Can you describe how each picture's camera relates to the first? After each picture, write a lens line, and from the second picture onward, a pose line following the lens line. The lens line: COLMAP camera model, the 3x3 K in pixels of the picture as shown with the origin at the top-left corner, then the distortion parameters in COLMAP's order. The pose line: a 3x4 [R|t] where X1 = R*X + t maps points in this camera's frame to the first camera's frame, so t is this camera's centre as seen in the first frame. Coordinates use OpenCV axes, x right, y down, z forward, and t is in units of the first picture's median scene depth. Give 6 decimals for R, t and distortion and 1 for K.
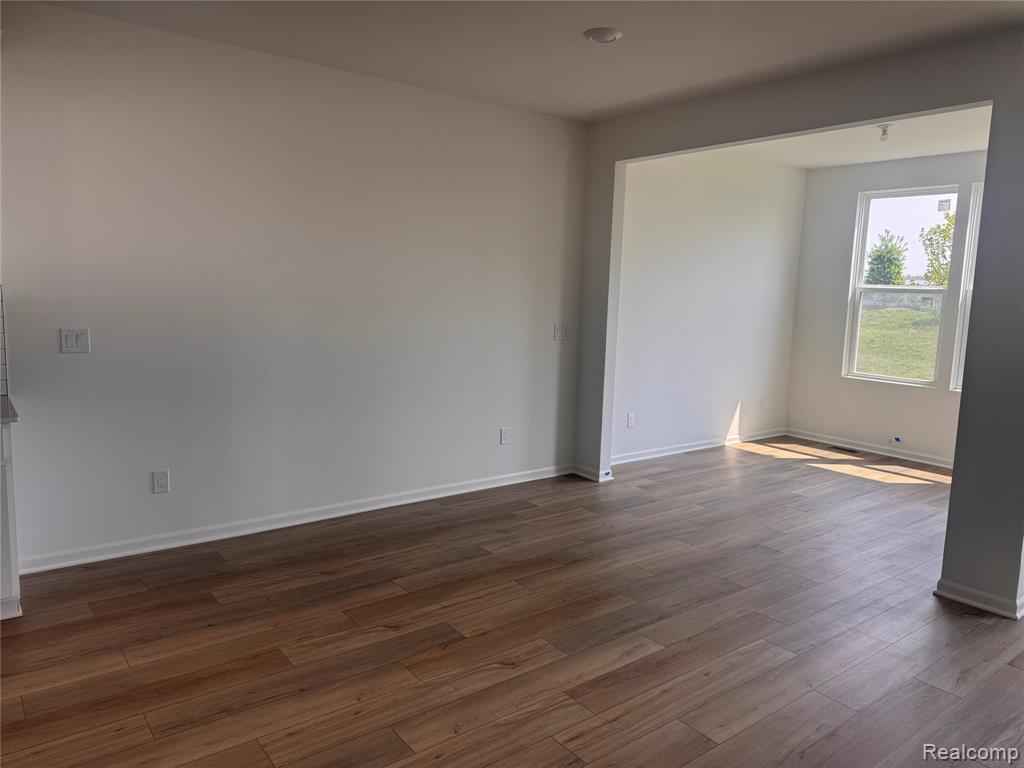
lens RADIAL K [[723.3, 0, 516.9], [0, 723.3, 373.5], [0, 0, 1]] dist [0.029344, -0.033154]
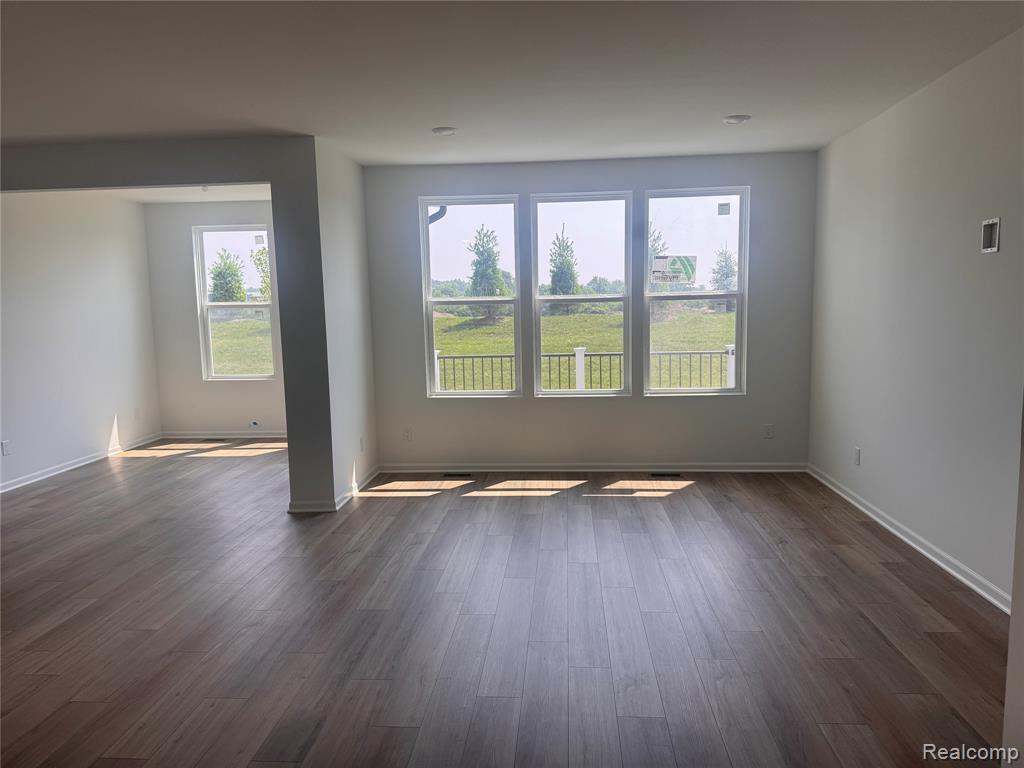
lens RADIAL K [[723.3, 0, 516.9], [0, 723.3, 373.5], [0, 0, 1]] dist [0.029344, -0.033154]
pose [[0.667232, -0.128193, 0.733736, -0.125795], [0.142686, 0.988833, 0.043009, 0.022615], [-0.731055, 0.075997, 0.678073, -0.281878]]
